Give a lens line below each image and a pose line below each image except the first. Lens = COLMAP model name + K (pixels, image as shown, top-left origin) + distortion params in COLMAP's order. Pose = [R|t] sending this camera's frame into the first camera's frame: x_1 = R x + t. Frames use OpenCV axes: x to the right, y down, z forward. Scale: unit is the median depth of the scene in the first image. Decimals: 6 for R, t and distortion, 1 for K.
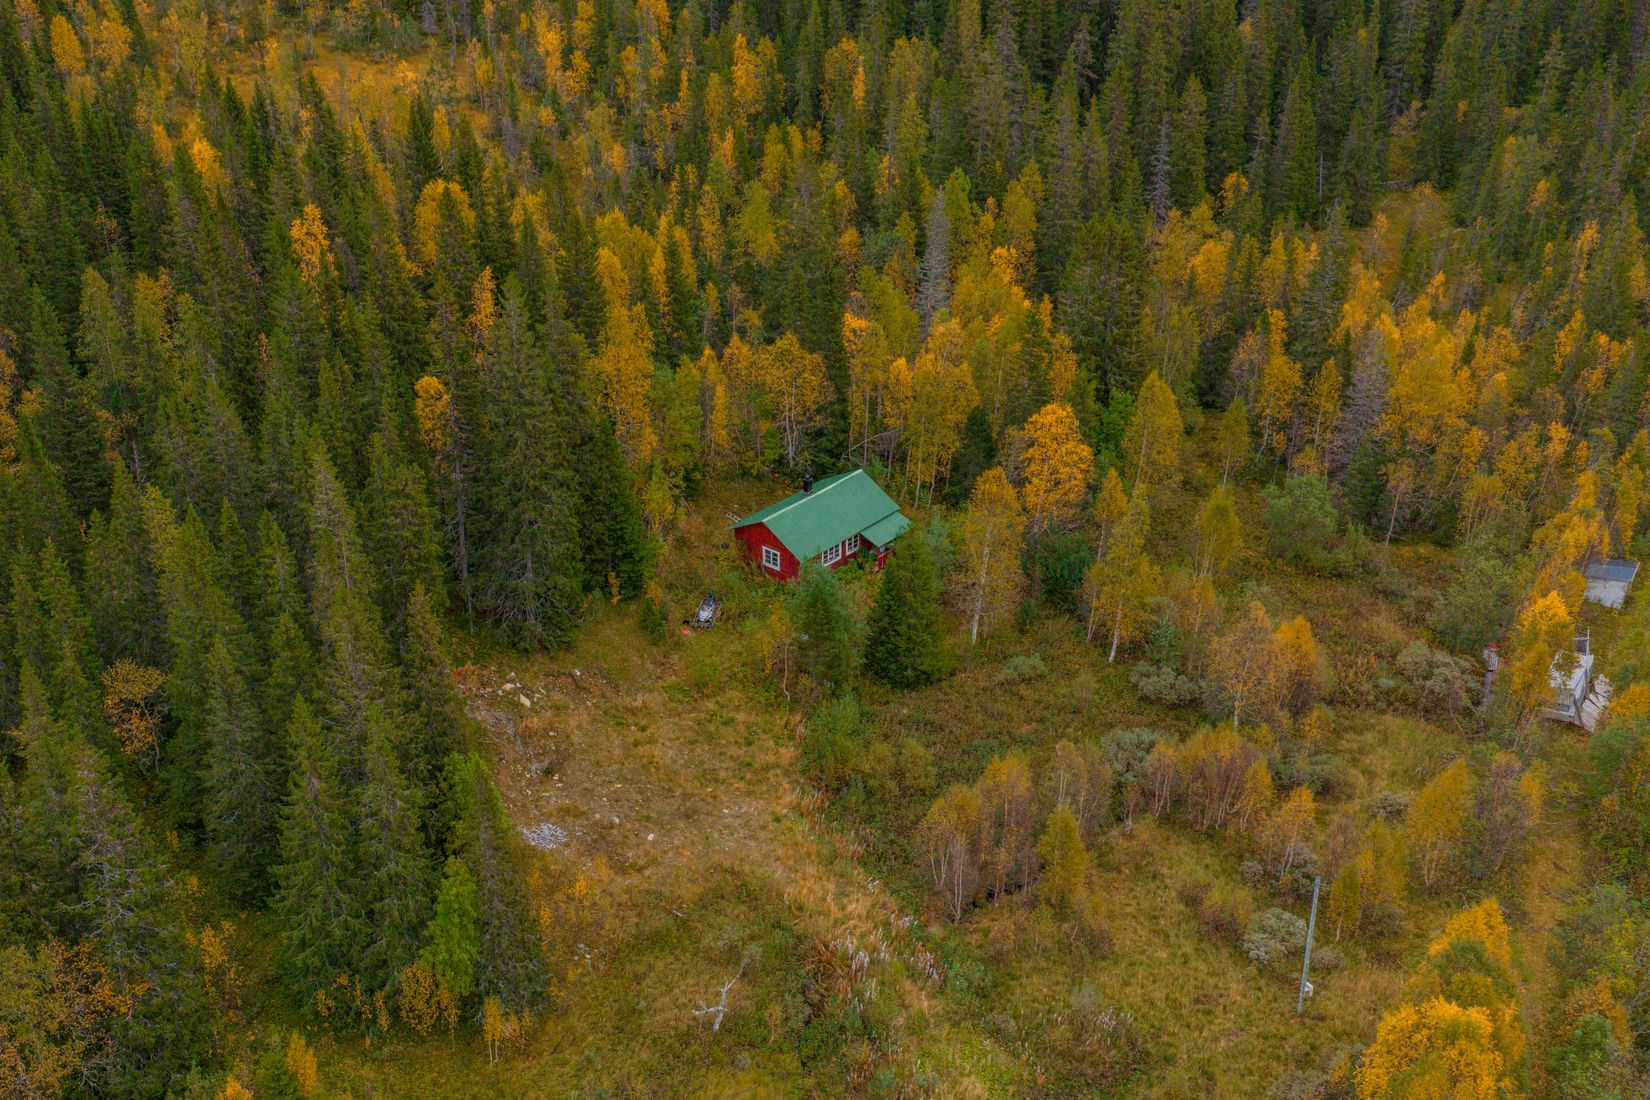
lens RADIAL K [[1670.7, 0, 817.9], [0, 1670.7, 615.7], [0, 0, 1]] dist [0.005445, 0.002847]
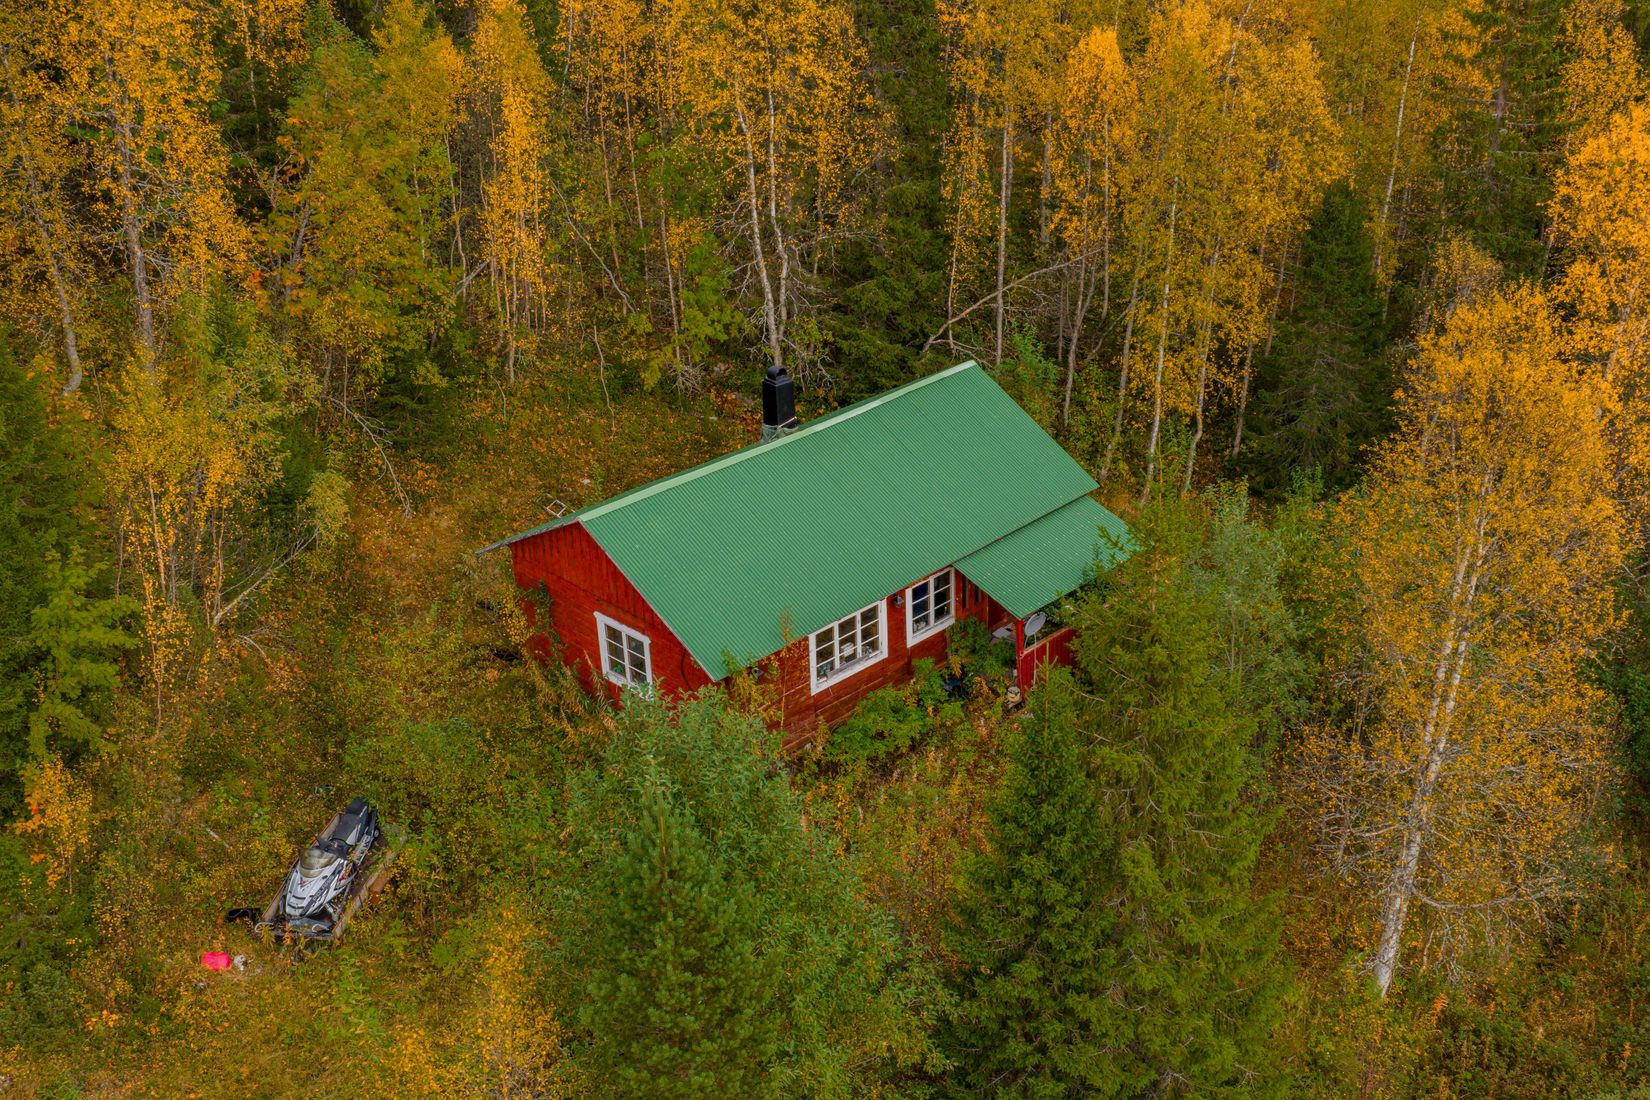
lens RADIAL K [[2168.3, 0, 825.0], [0, 2168.3, 550.0], [0, 0, 1]] dist [-0.029794, -0.024243]
pose [[0.996803, 0.006845, -0.079605, 0.029742], [-0.011313, 0.998377, -0.055813, -0.029292], [0.079094, 0.056535, 0.995263, 0.583265]]
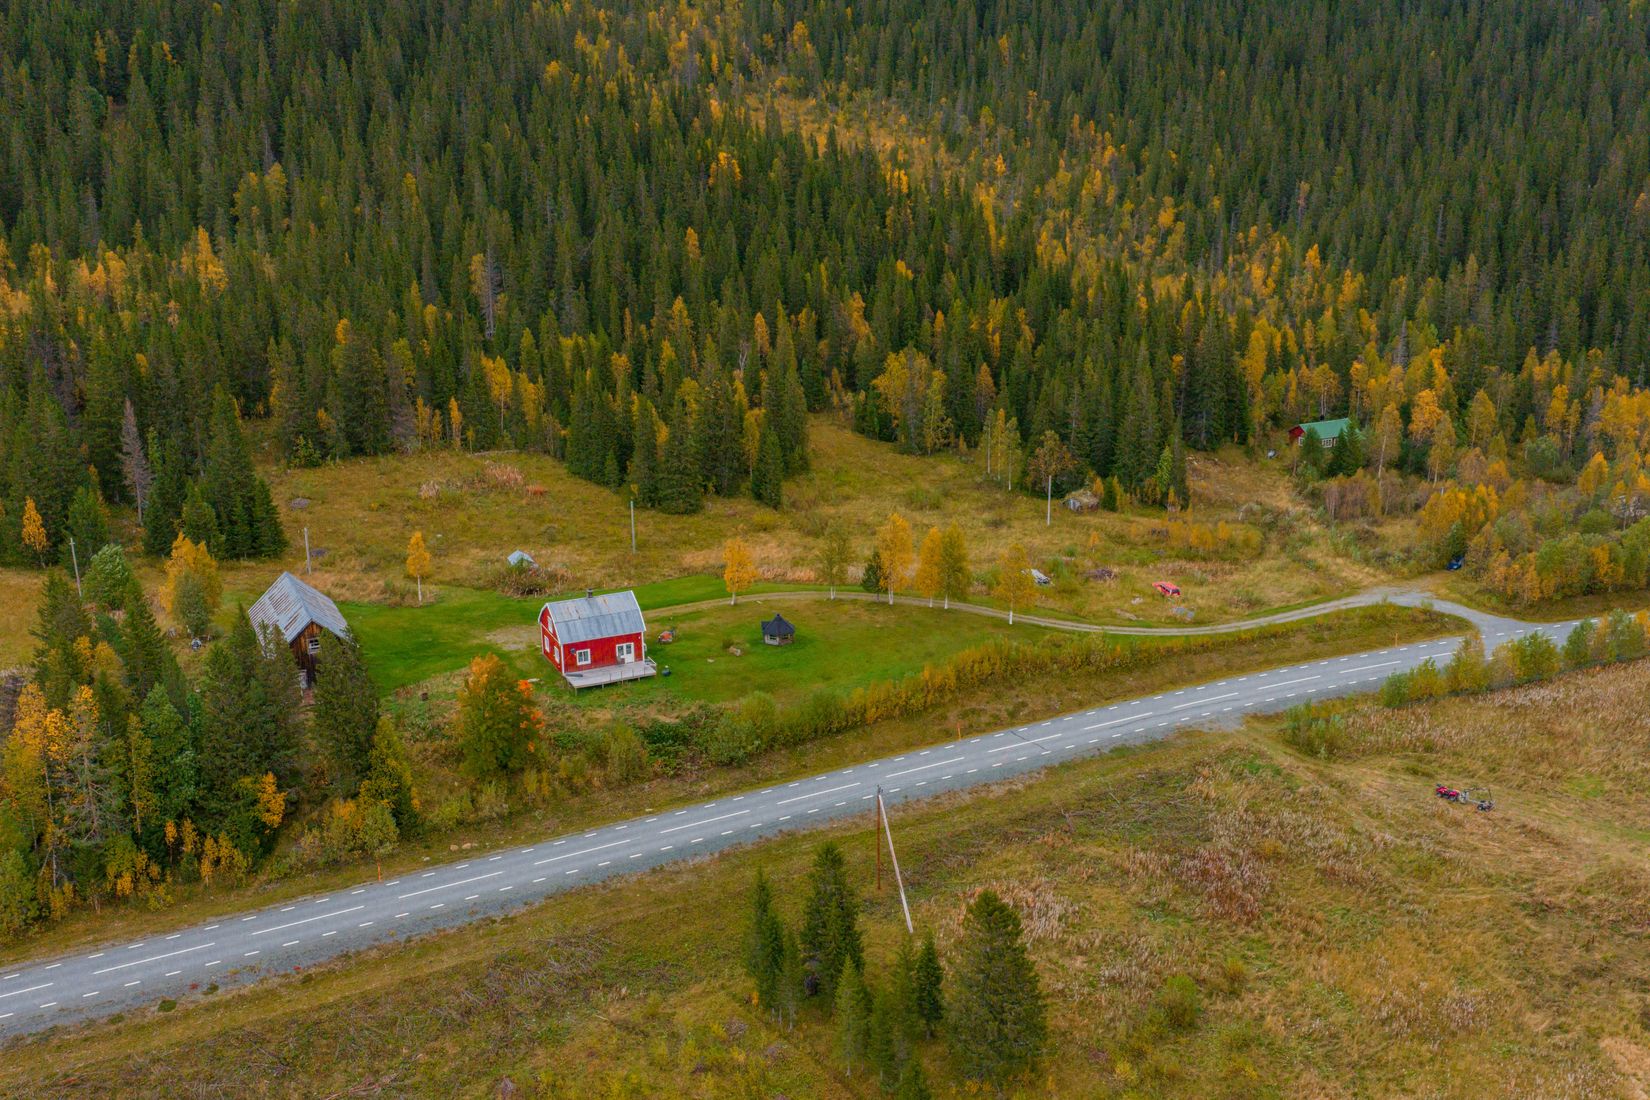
lens RADIAL K [[1836.2, 0, 825.0], [0, 1836.2, 550.0], [0, 0, 1]] dist [0.023216, 0.015679]
pose [[0.912139, 0.109314, -0.395035, 0.403825], [-0.206087, 0.955409, -0.211476, 0.805179], [0.354302, 0.274307, 0.893994, -1.582751]]
